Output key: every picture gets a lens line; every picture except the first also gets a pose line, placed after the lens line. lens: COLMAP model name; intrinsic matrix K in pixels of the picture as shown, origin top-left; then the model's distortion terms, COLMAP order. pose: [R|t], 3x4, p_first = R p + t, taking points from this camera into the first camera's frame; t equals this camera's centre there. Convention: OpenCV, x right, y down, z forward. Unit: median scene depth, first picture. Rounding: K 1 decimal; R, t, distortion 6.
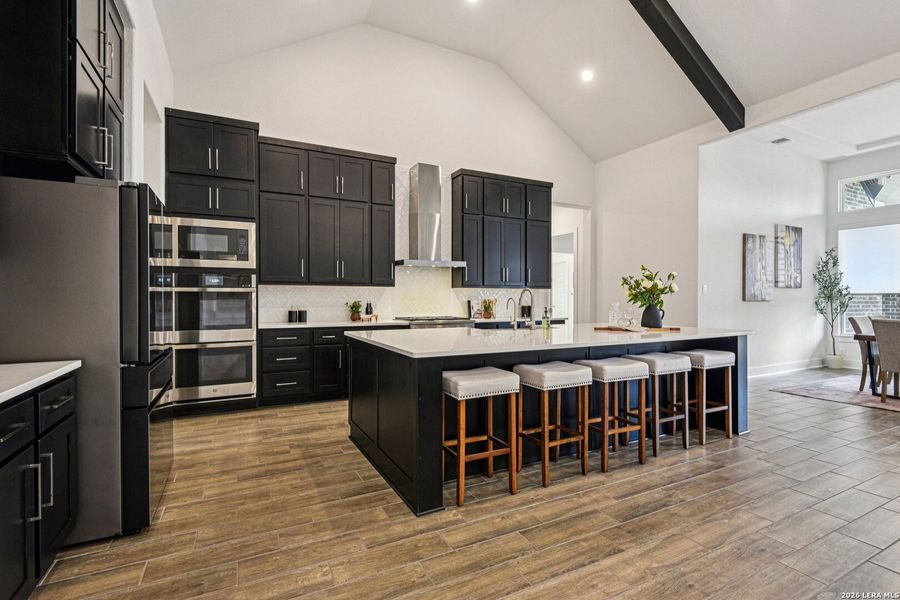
lens RADIAL K [[424.0, 0, 452.7], [0, 424.0, 299.8], [0, 0, 1]] dist [0.002724, -0.002621]
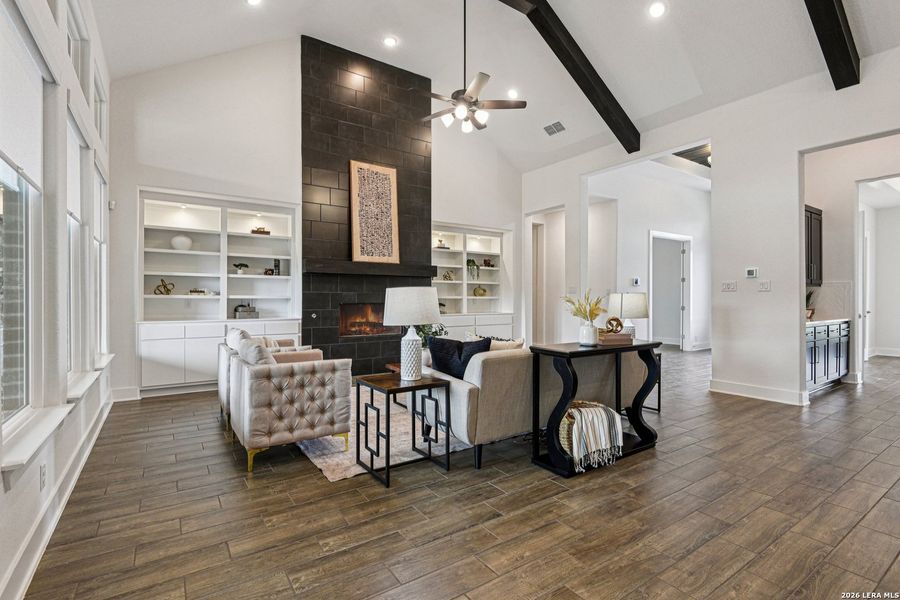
lens RADIAL K [[424.0, 0, 445.8], [0, 424.0, 299.9], [0, 0, 1]] dist [0.002724, -0.002621]
pose [[-0.993969, -0.002907, -0.109626, 0.630806], [-0.003931, 0.999951, 0.009131, -0.000582], [0.109594, 0.009507, -0.993931, 0.717825]]
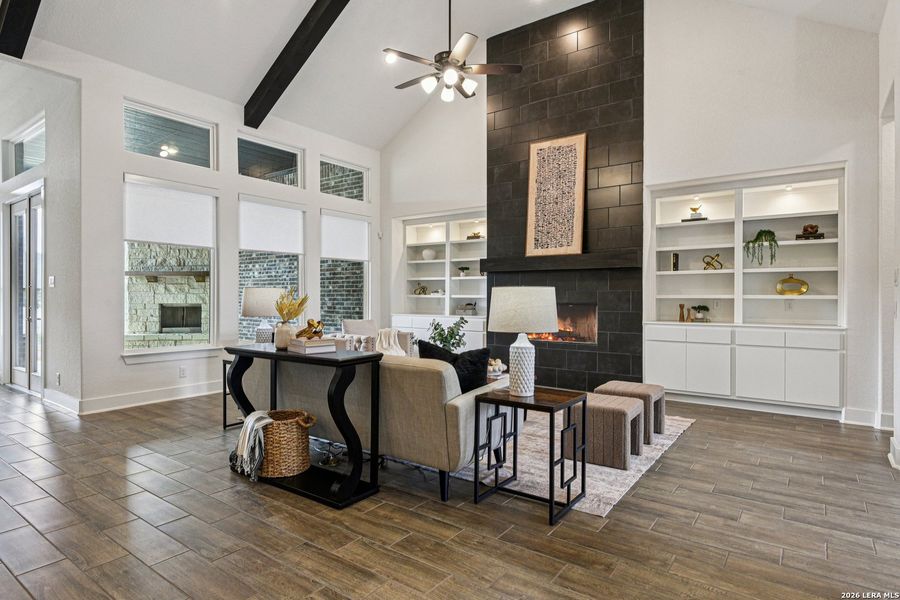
lens RADIAL K [[494.4, 0, 445.3], [0, 494.4, 297.7], [0, 0, 1]] dist [0.014923, -0.004856]
pose [[-0.435828, -0.004144, 0.900020, -0.174131], [0.000407, 0.999988, 0.004802, 0.000729], [-0.900030, 0.002459, -0.435821, 0.293197]]
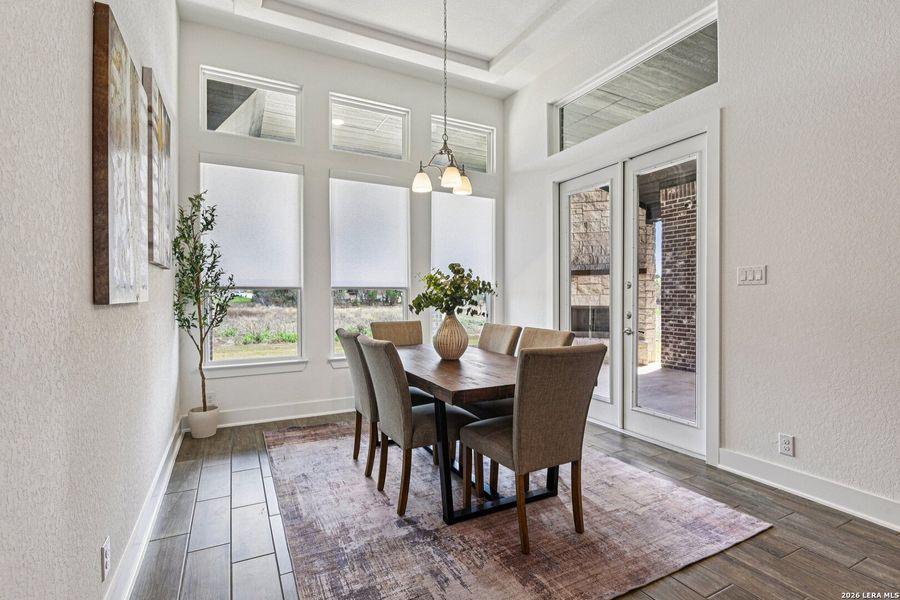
lens RADIAL K [[424.0, 0, 448.0], [0, 424.0, 299.7], [0, 0, 1]] dist [0.002724, -0.002621]
pose [[0.013600, -0.009475, 0.999863, 0.501911], [0.002025, 0.999953, 0.009448, -0.002774], [-0.999905, 0.001896, 0.013619, 0.871602]]
